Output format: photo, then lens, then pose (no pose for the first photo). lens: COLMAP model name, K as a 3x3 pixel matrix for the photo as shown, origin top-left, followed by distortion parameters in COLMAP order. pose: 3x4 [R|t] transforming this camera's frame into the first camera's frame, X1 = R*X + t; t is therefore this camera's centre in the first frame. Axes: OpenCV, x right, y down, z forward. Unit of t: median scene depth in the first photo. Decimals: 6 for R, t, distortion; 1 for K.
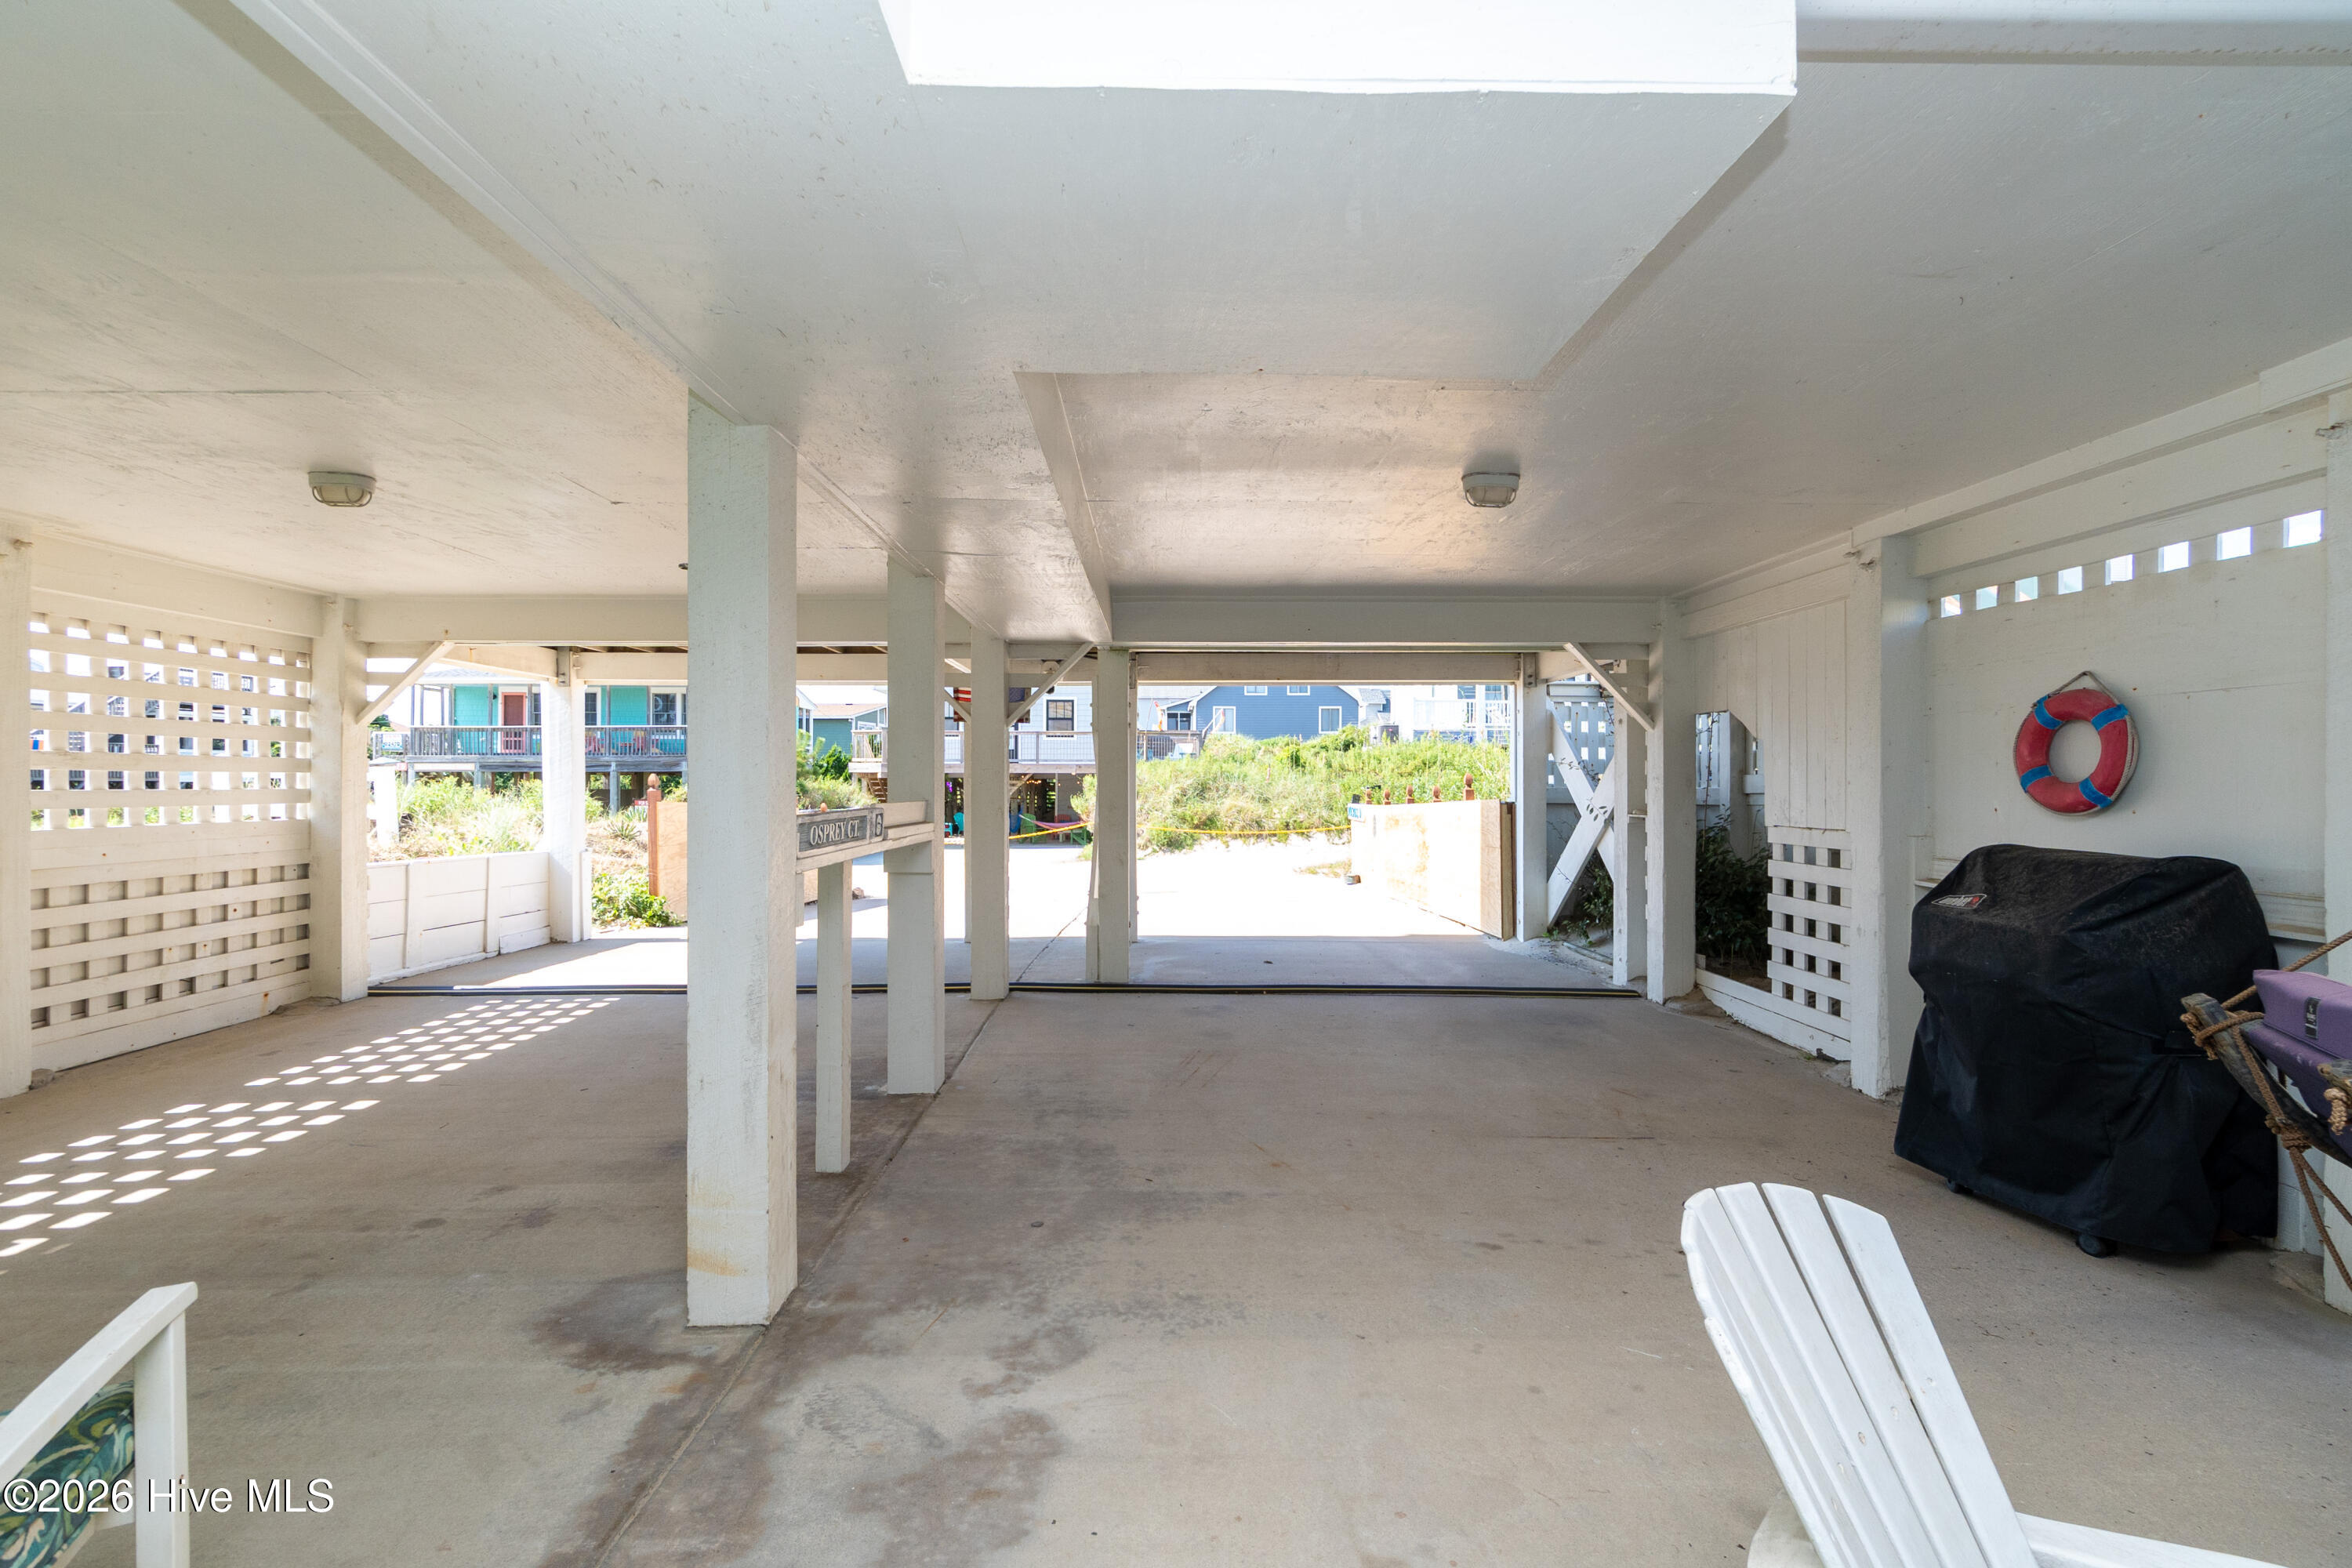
lens RADIAL K [[1005.8, 0, 1168.2], [0, 1005.8, 787.4], [0, 0, 1]] dist [-0.002728, -0.000381]
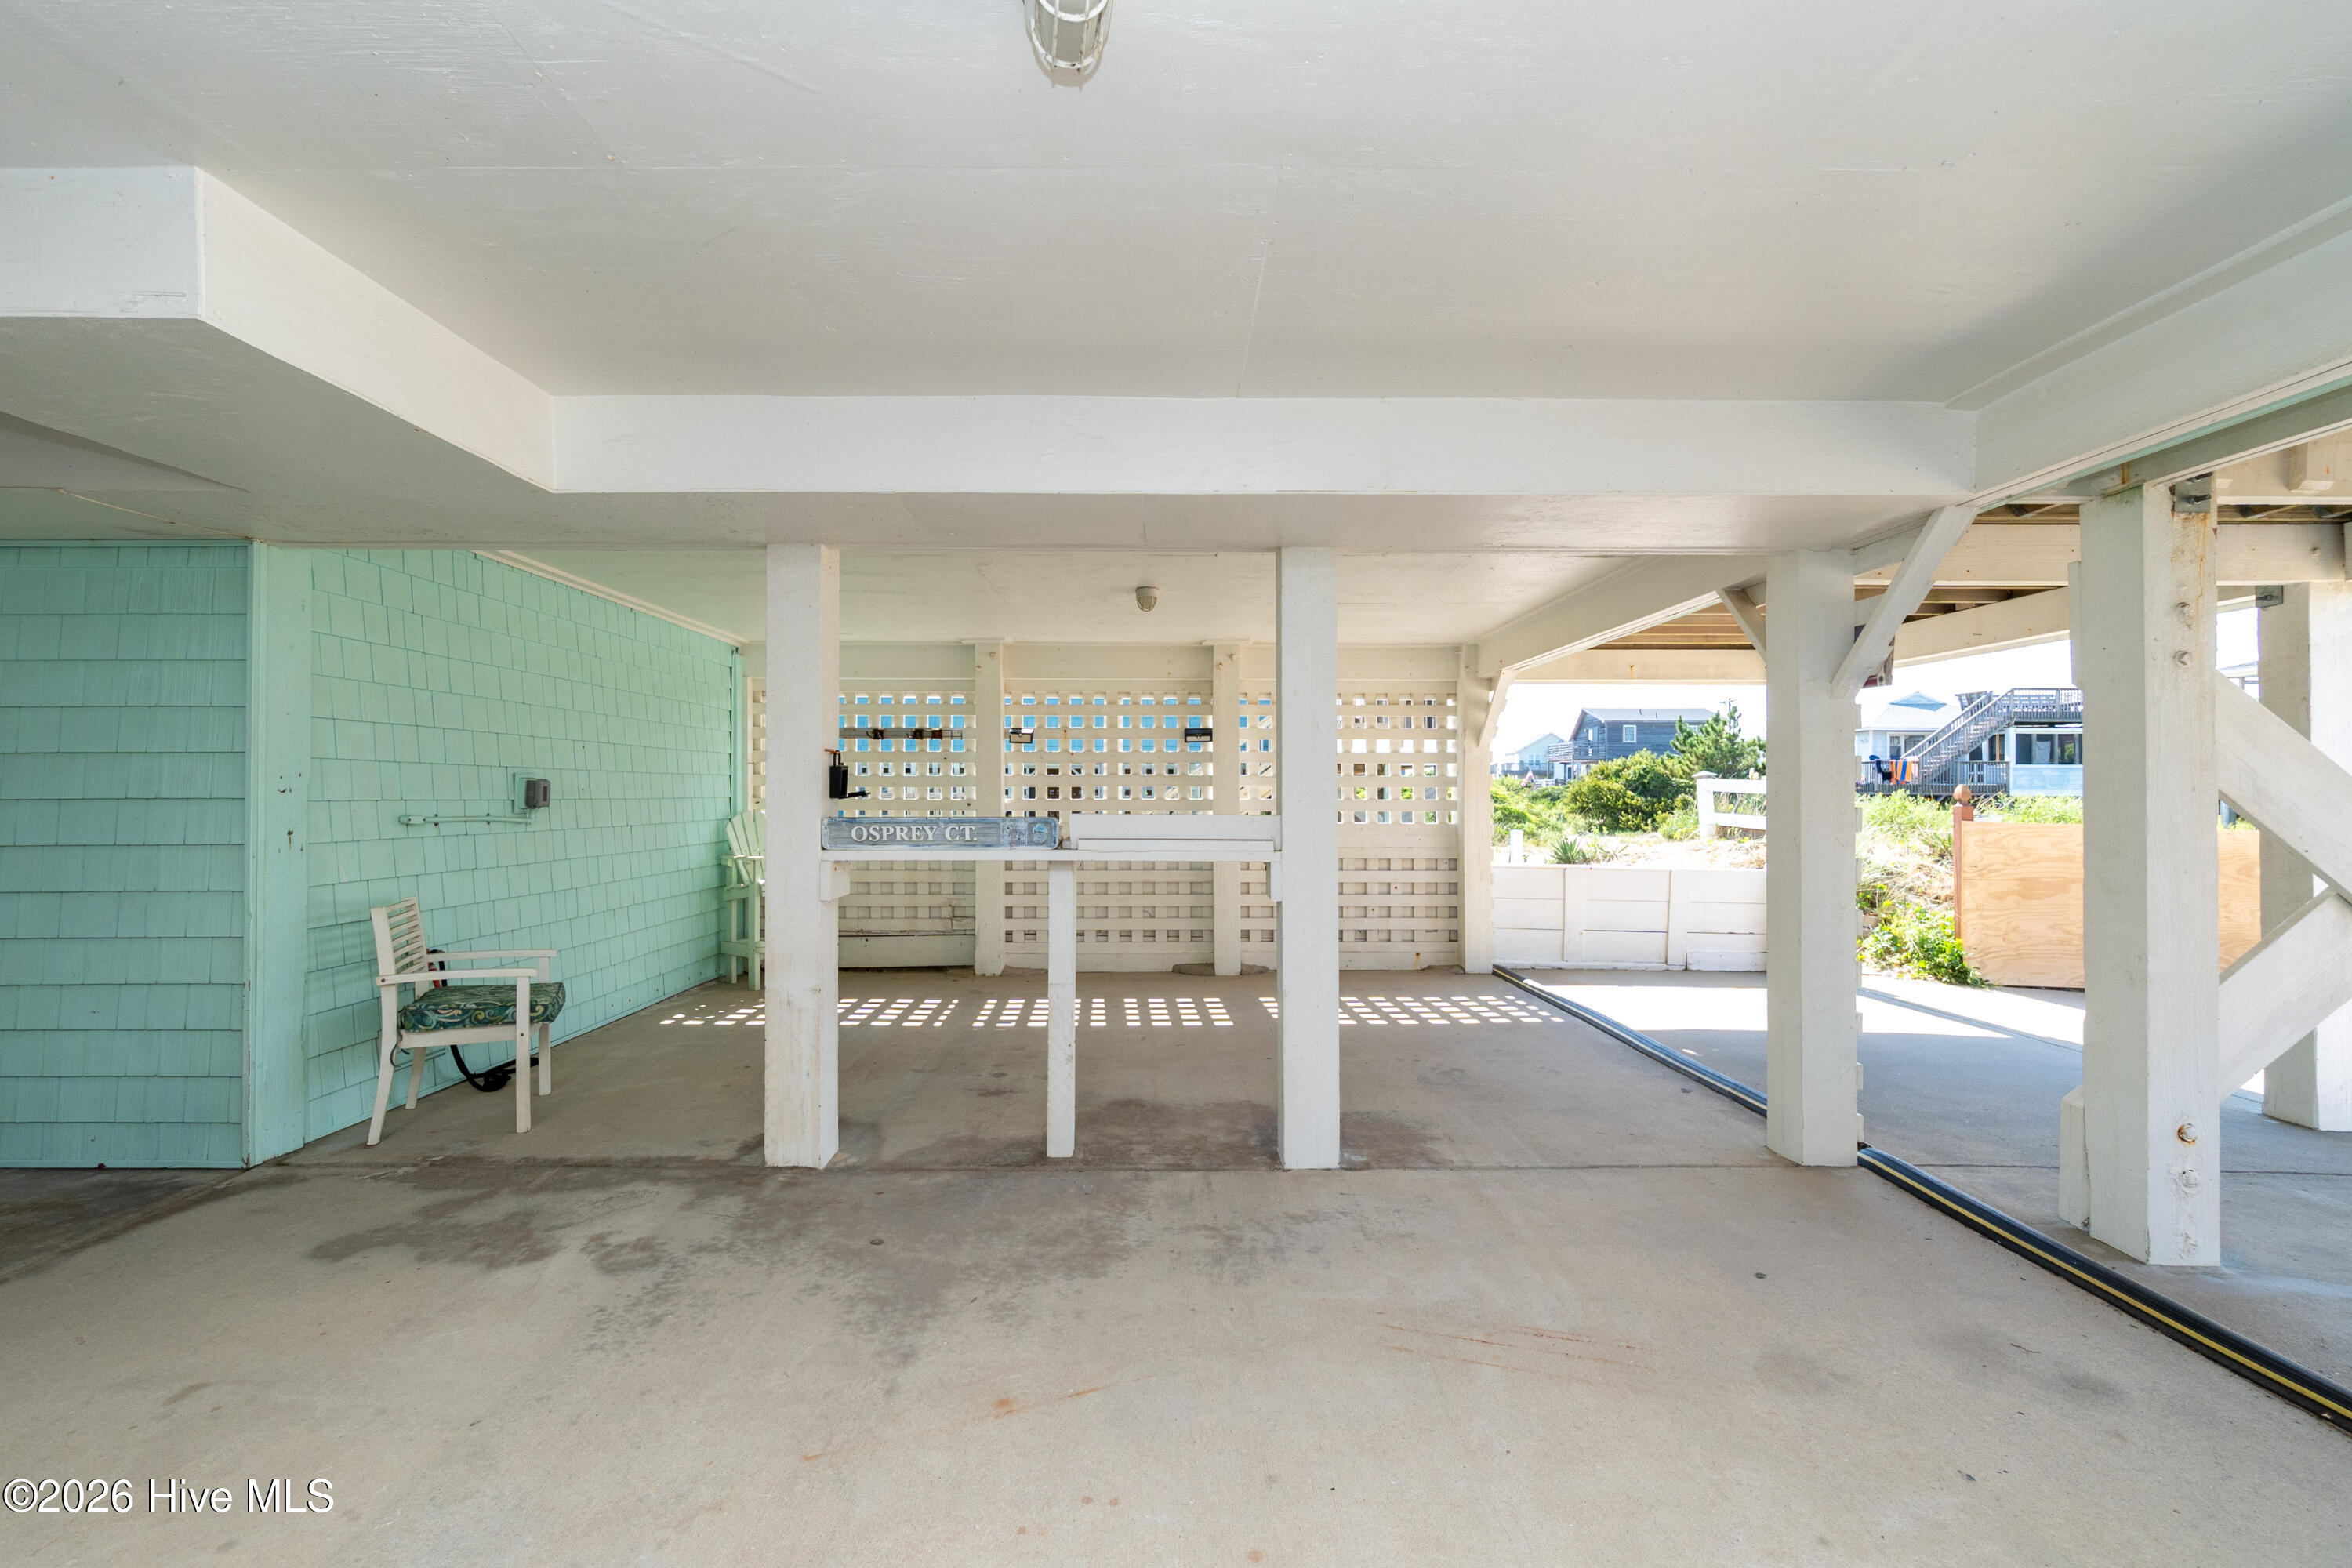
lens RADIAL K [[1005.8, 0, 1164.7], [0, 1005.8, 781.8], [0, 0, 1]] dist [-0.002728, -0.000381]
pose [[-0.002785, -0.013516, -0.999905, 0.822581], [-0.005943, 0.999891, -0.013499, -0.005298], [0.999978, 0.005904, -0.002865, 1.224100]]
